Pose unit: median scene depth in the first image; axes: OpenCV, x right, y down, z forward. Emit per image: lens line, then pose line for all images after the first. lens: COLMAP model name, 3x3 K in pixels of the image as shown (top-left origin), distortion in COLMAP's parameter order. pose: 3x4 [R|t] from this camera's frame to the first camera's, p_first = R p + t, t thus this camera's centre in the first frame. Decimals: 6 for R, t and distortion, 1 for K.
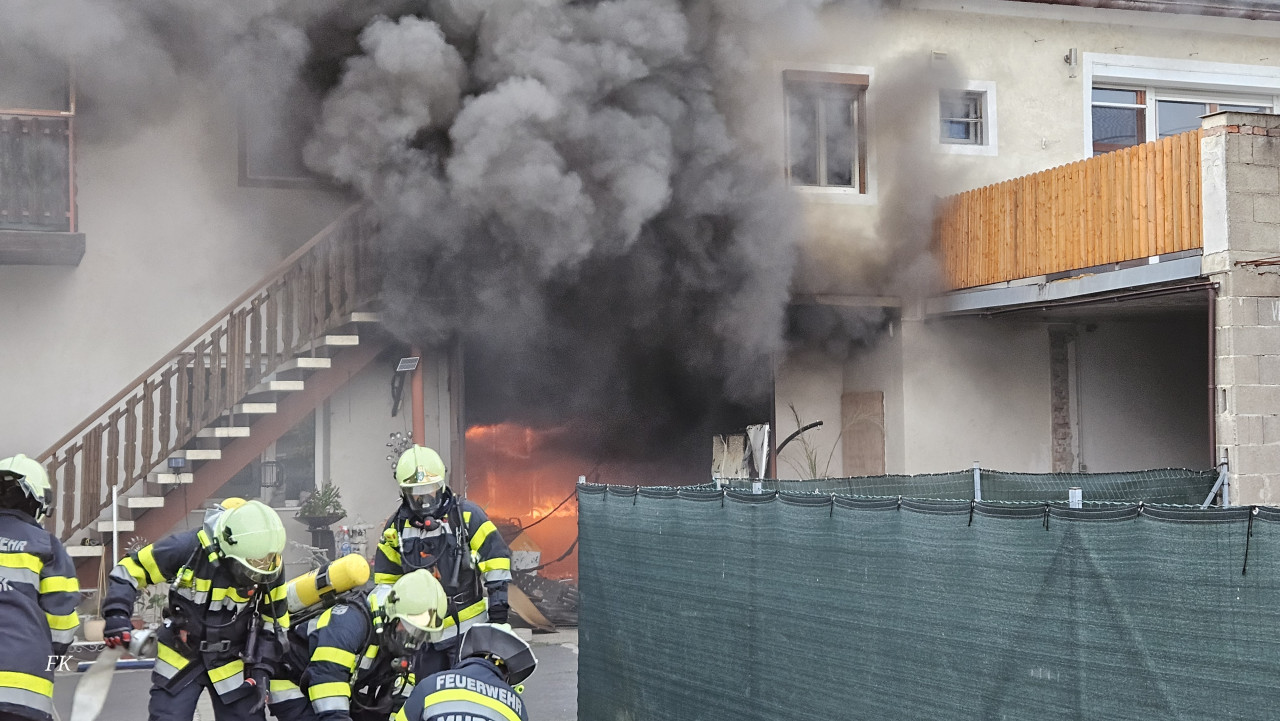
lens RADIAL K [[1766.2, 0, 640.0], [0, 1766.2, 360.5], [0, 0, 1]] dist [0.089320, -0.037224]
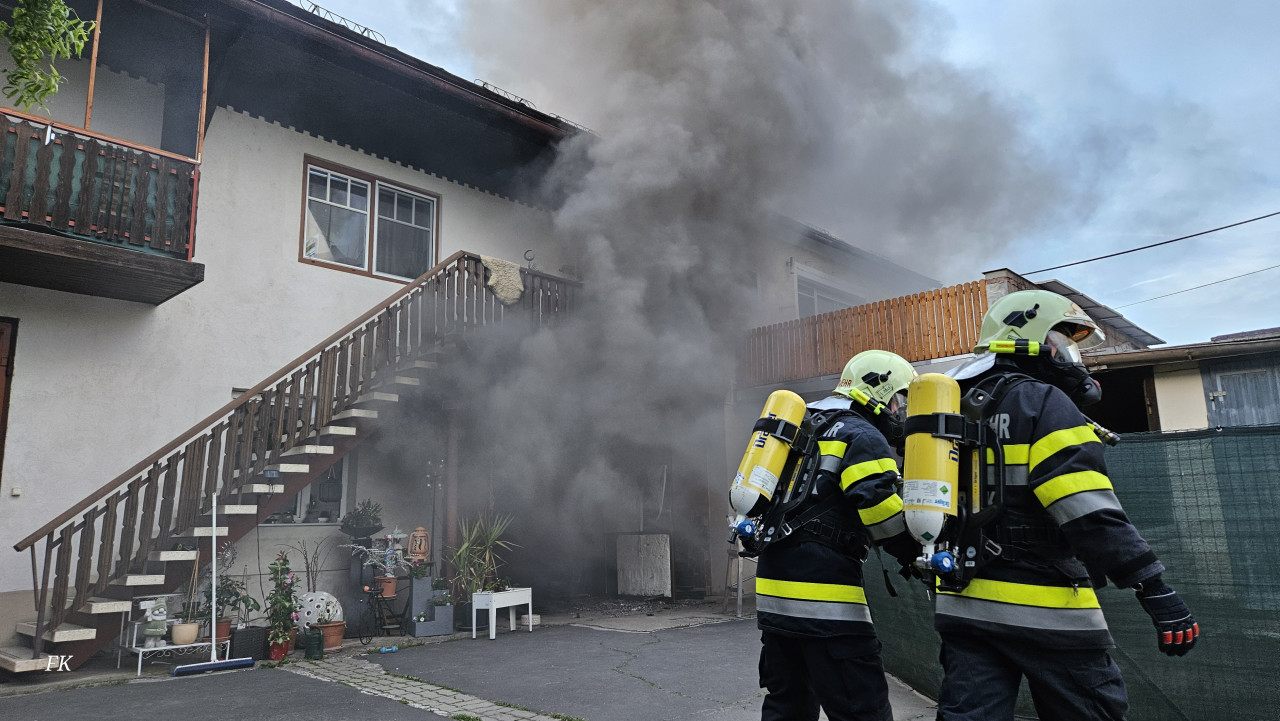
lens RADIAL K [[860.5, 0, 641.3], [0, 860.5, 346.6], [0, 0, 1]] dist [0.129133, -0.100815]
pose [[0.906721, 0.083485, 0.413384, -0.289765], [-0.012445, 0.985080, -0.171645, 0.071885], [-0.421546, 0.150489, 0.894232, 0.398061]]
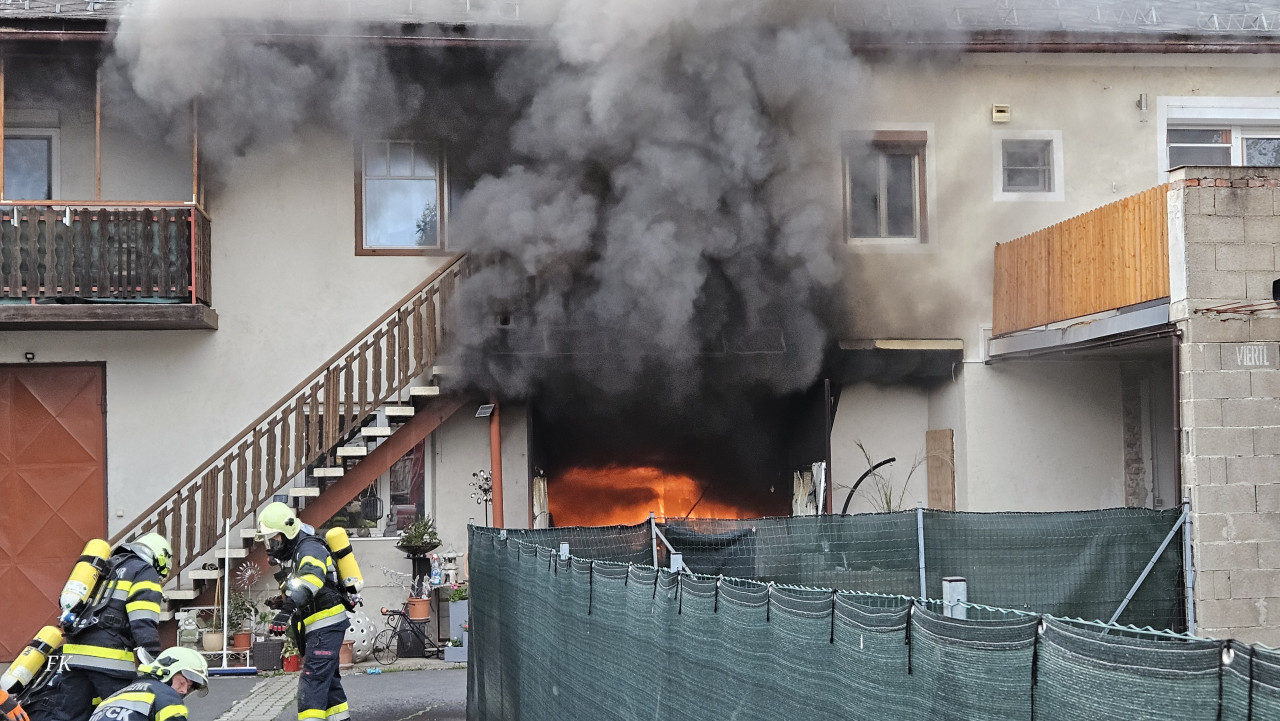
lens RADIAL K [[1766.2, 0, 640.0], [0, 1766.2, 360.5], [0, 0, 1]] dist [0.089320, -0.037224]
pose [[0.975621, -0.016125, -0.218871, 0.228012], [0.013966, 0.999837, -0.011407, -0.016936], [0.219019, 0.008072, 0.975687, -0.082896]]
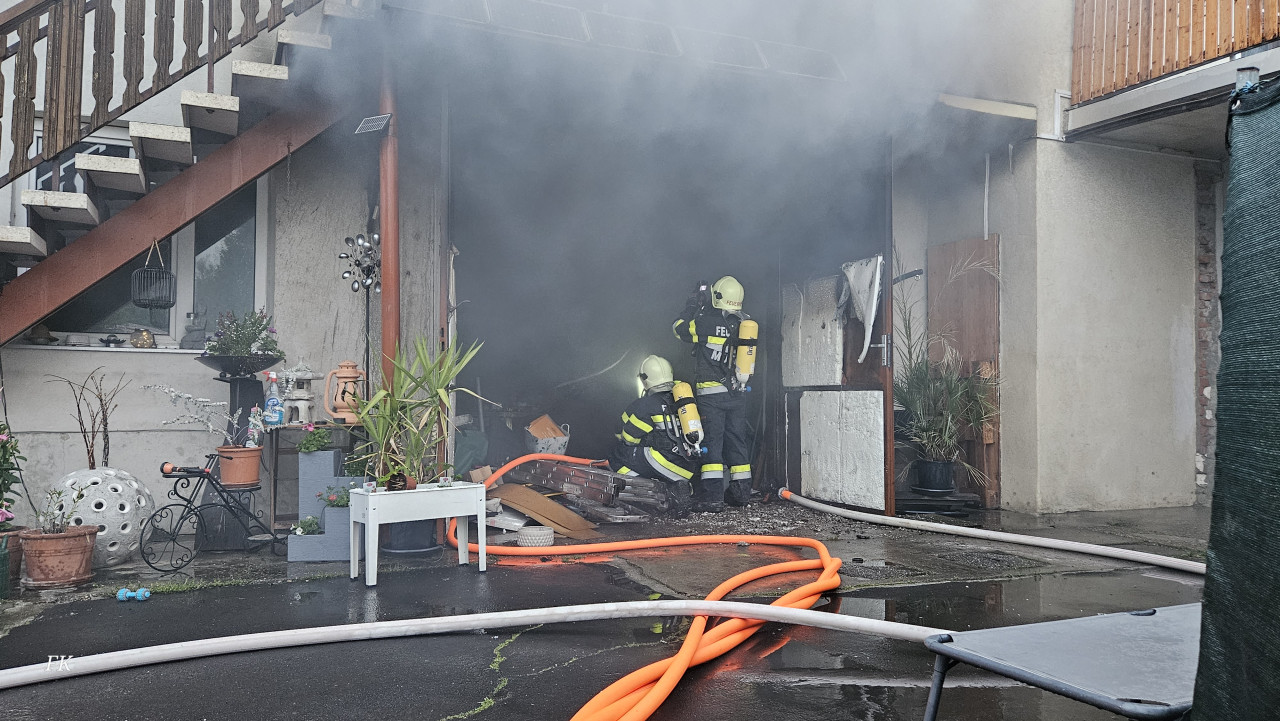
lens RADIAL K [[985.7, 0, 640.0], [0, 985.7, 360.5], [0, 0, 1]] dist [0.048639, -0.003515]
pose [[0.999113, 0.020283, 0.036891, -0.048146], [-0.020689, 0.999729, 0.010642, 0.088920], [-0.036665, -0.011396, 0.999263, 0.679150]]
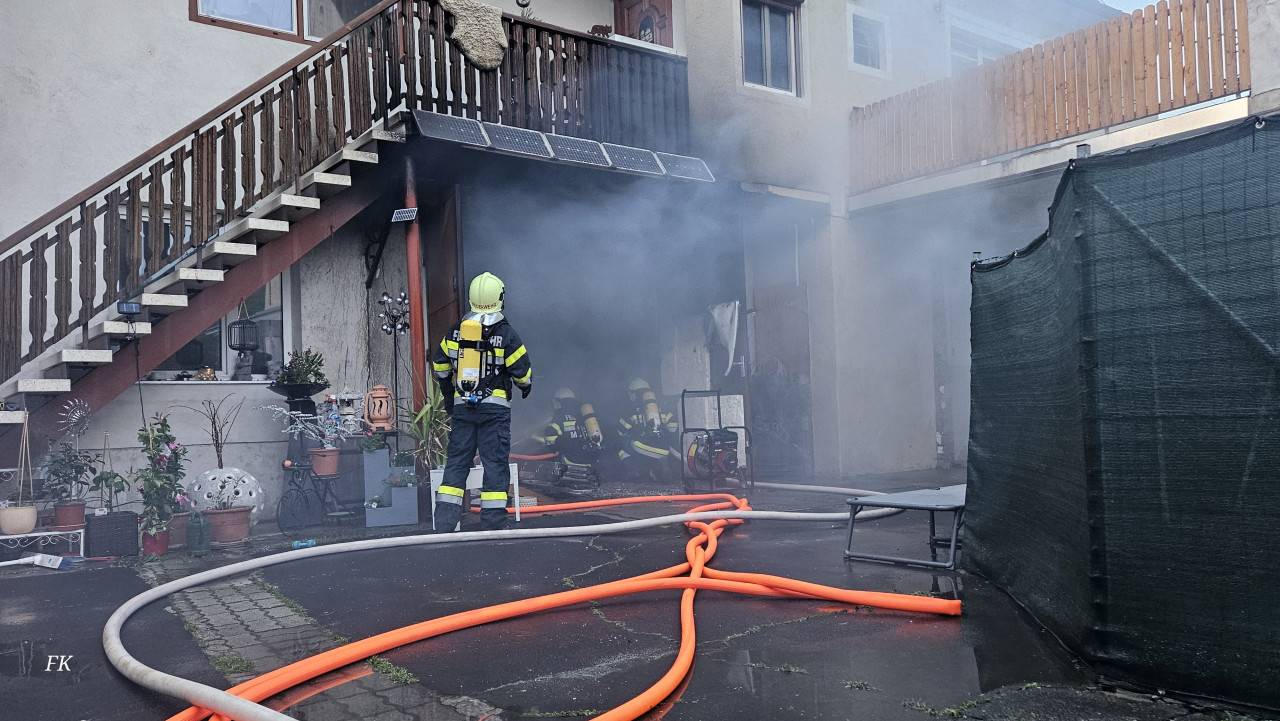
lens RADIAL K [[984.4, 0, 636.1], [0, 984.4, 371.7], [0, 0, 1]] dist [0.083397, -0.064769]
pose [[0.964505, -0.008130, 0.263938, -0.162528], [0.008715, 0.999961, -0.001049, 0.090177], [-0.263920, 0.003312, 0.964539, 0.514477]]
